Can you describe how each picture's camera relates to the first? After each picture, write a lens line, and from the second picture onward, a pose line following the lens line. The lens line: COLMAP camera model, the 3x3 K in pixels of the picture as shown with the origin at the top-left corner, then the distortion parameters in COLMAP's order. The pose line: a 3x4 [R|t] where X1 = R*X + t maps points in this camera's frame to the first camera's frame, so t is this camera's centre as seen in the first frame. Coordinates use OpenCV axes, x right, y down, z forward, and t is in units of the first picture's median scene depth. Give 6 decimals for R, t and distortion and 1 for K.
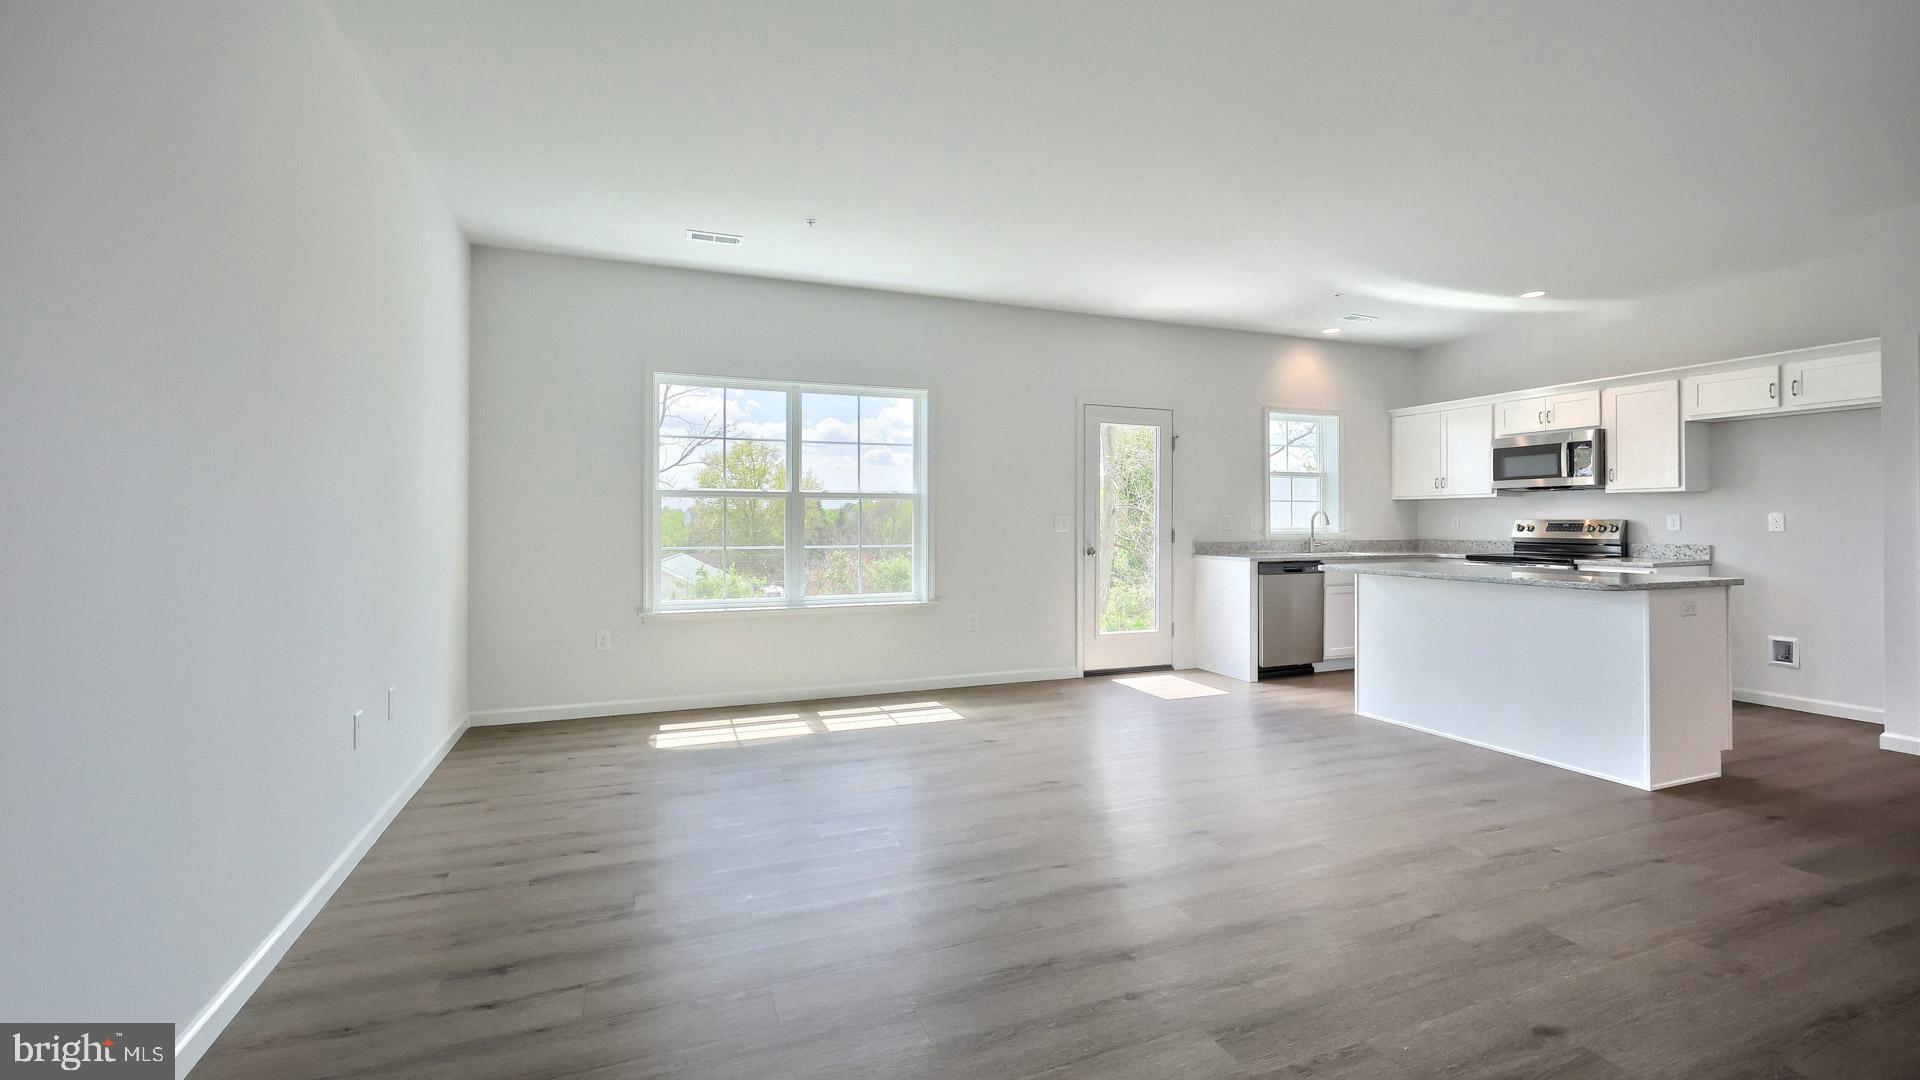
lens RADIAL K [[777.6, 0, 939.5], [0, 777.6, 526.5], [0, 0, 1]] dist [-0.000753, -0.000075]
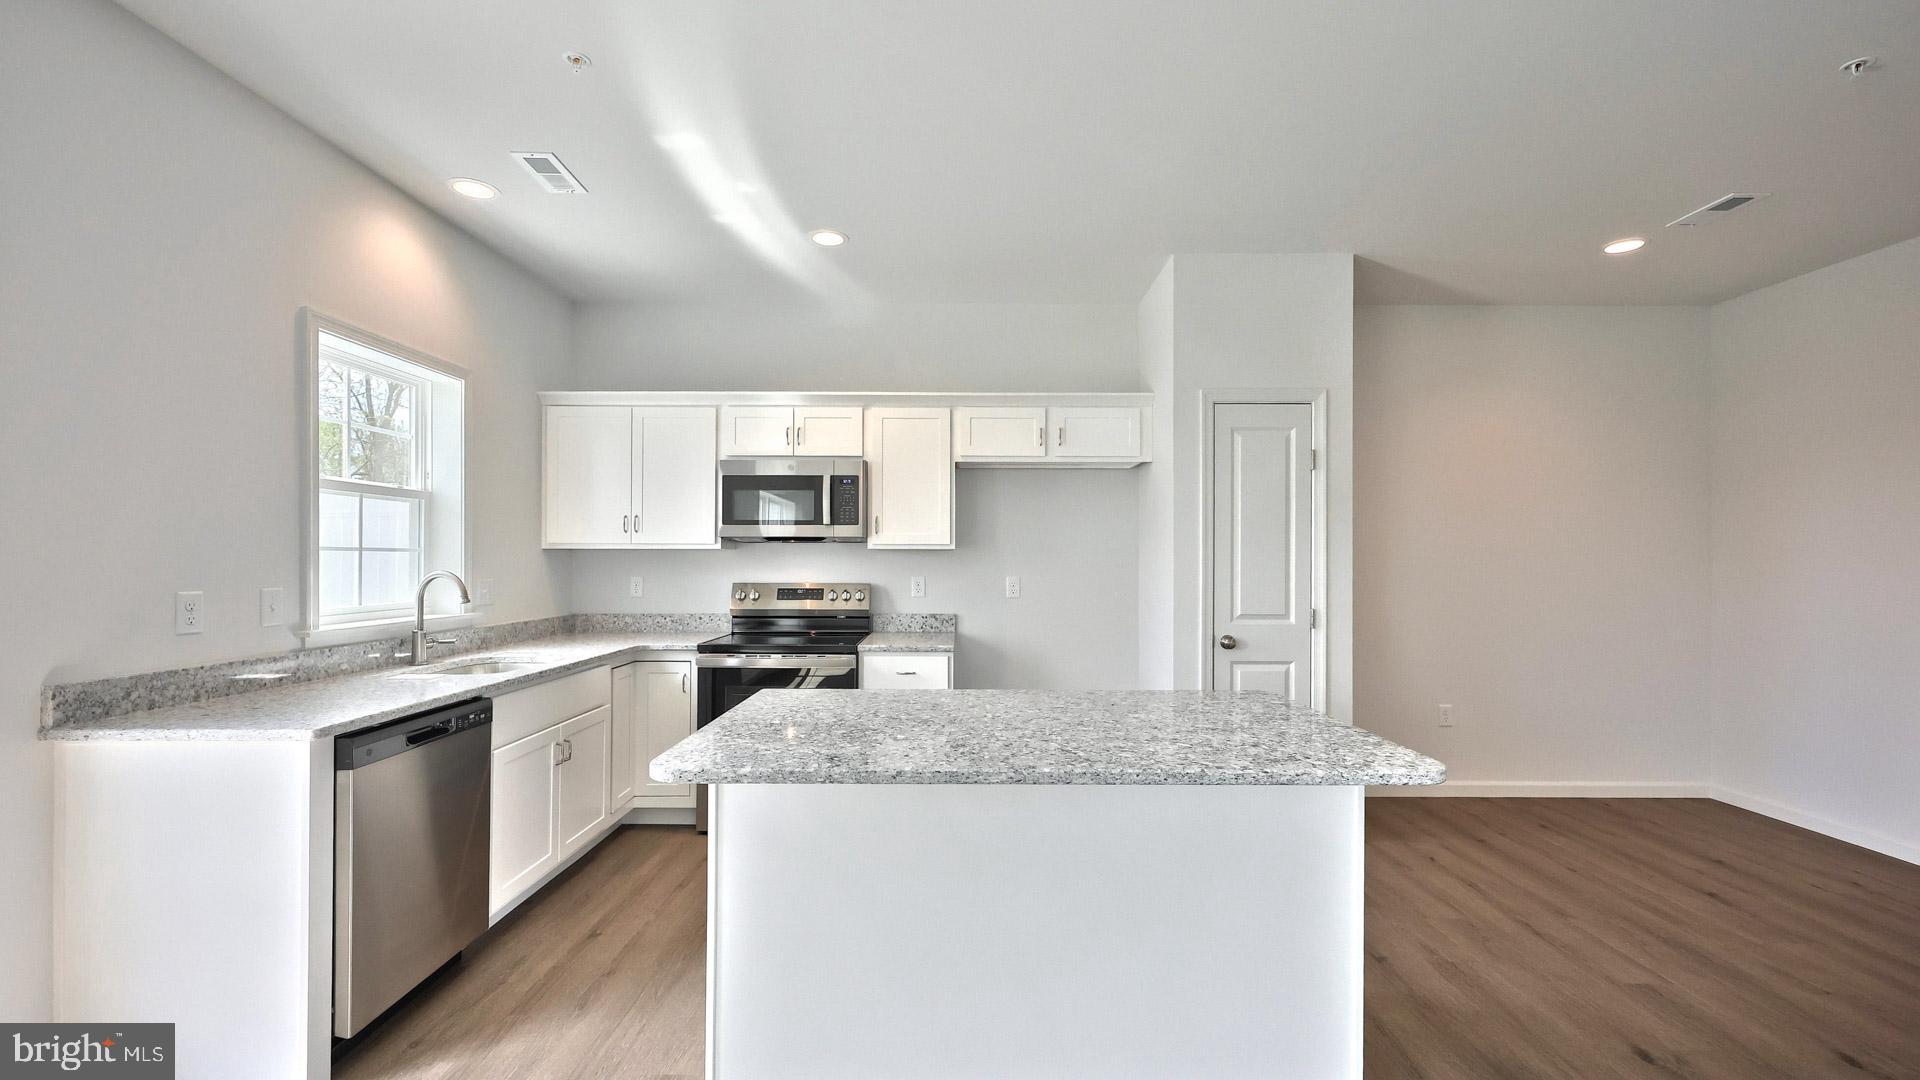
lens RADIAL K [[783.6, 0, 969.8], [0, 783.6, 558.6], [0, 0, 1]] dist [0.000231, 0.000041]
pose [[0.349561, 0.003116, 0.936908, 0.193072], [0.003457, 0.999983, -0.004616, -0.029614], [-0.936907, 0.004853, 0.349545, 0.643558]]
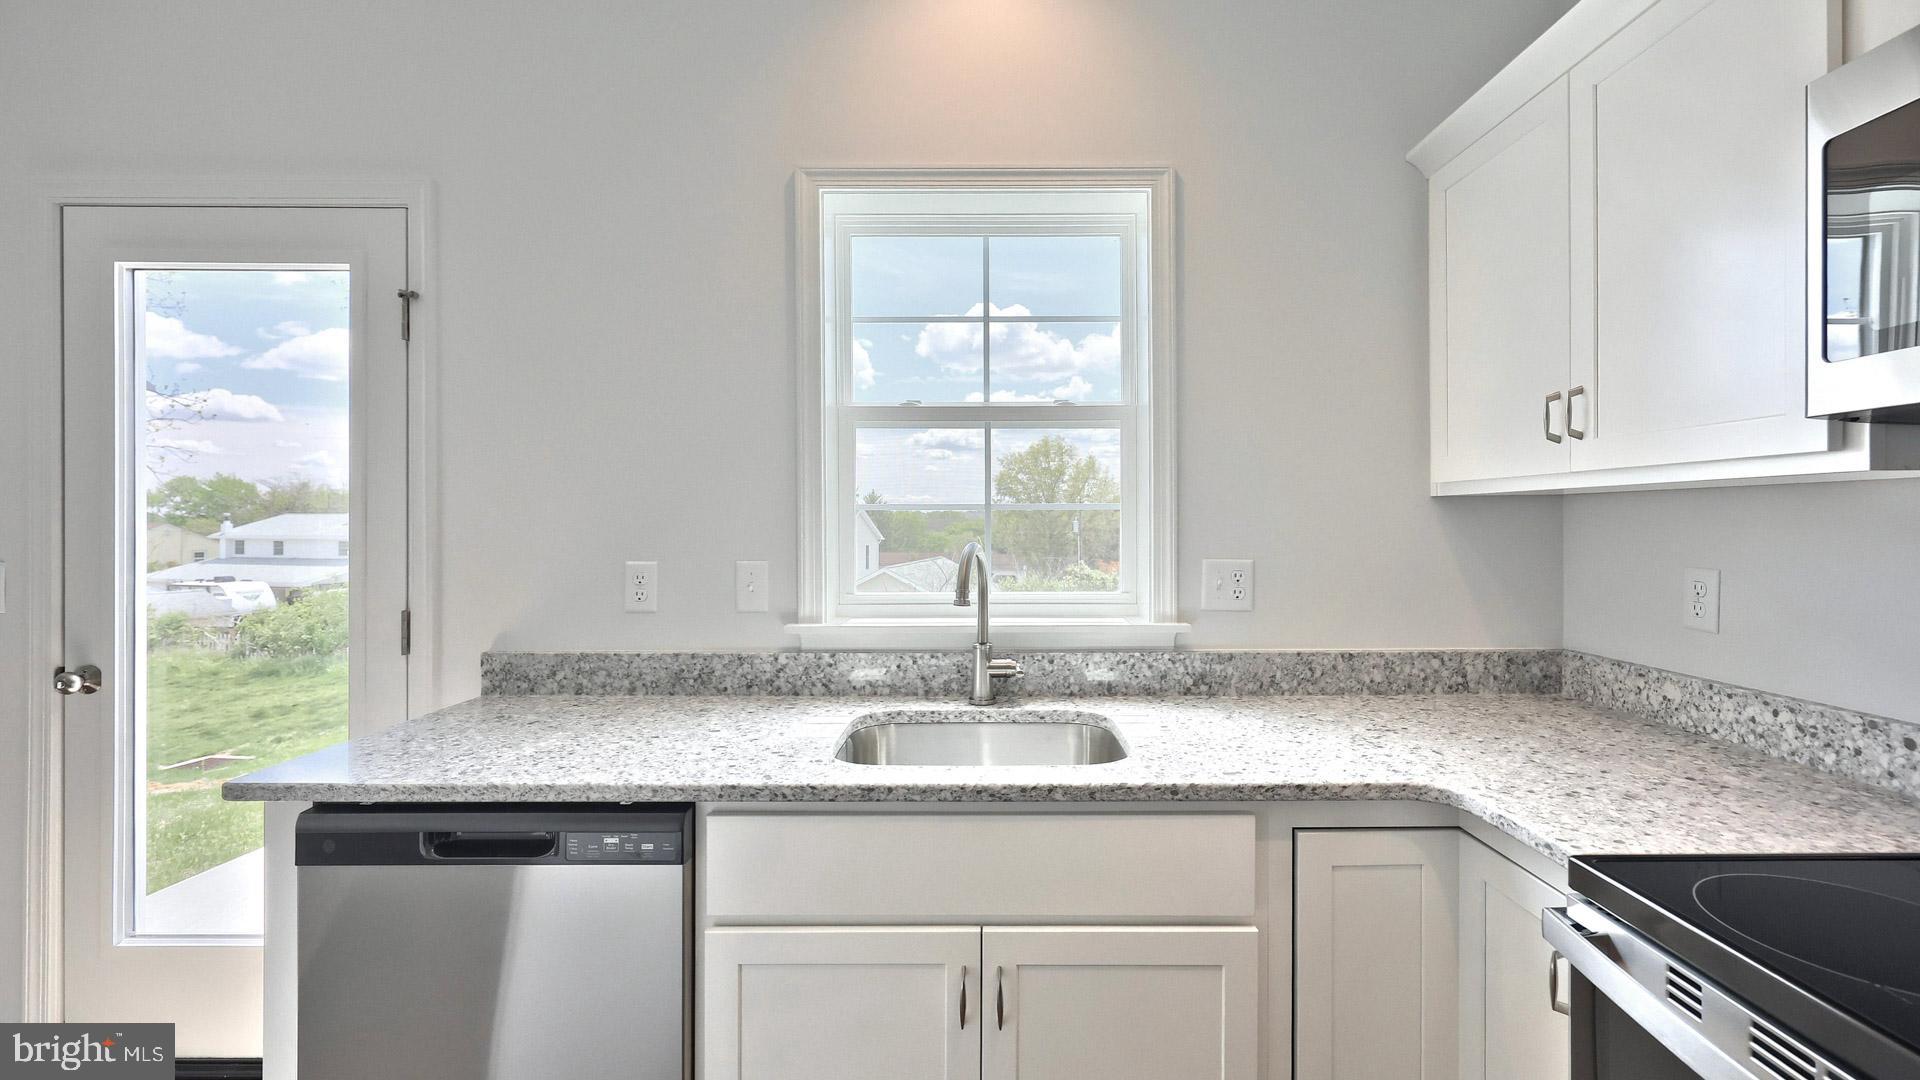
lens RADIAL K [[797.3, 0, 956.6], [0, 797.3, 521.8], [0, 0, 1]] dist [-0.013039, 0.000153]
pose [[0.933137, -0.001501, -0.359518, 0.679728], [-0.000910, 0.999978, -0.006536, -0.030905], [0.359520, 0.006426, 0.933115, 0.890349]]
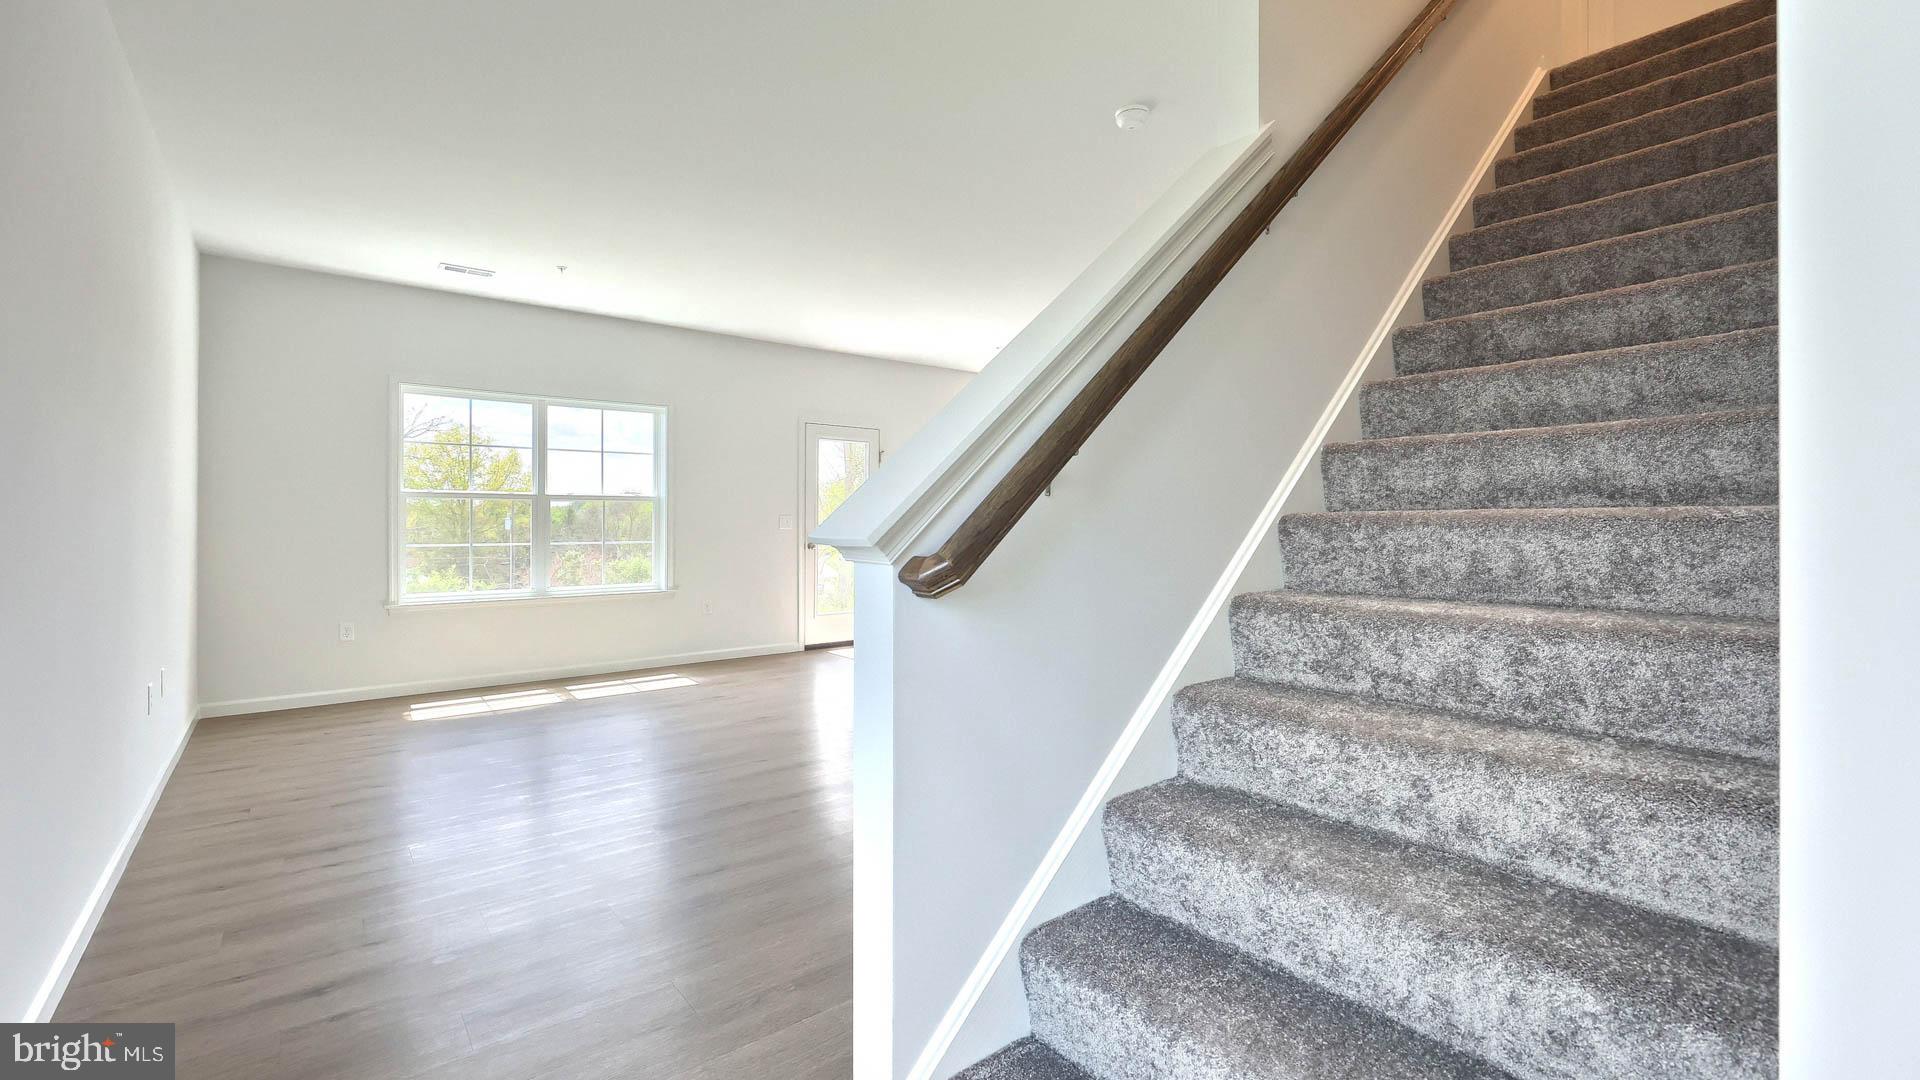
lens RADIAL K [[797.3, 0, 956.6], [0, 797.3, 521.8], [0, 0, 1]] dist [-0.013039, 0.000153]
pose [[0.946191, -0.000740, 0.323607, 0.009582], [0.001987, 0.999992, -0.003522, 0.000197], [-0.323602, 0.003975, 0.946185, -0.255639]]
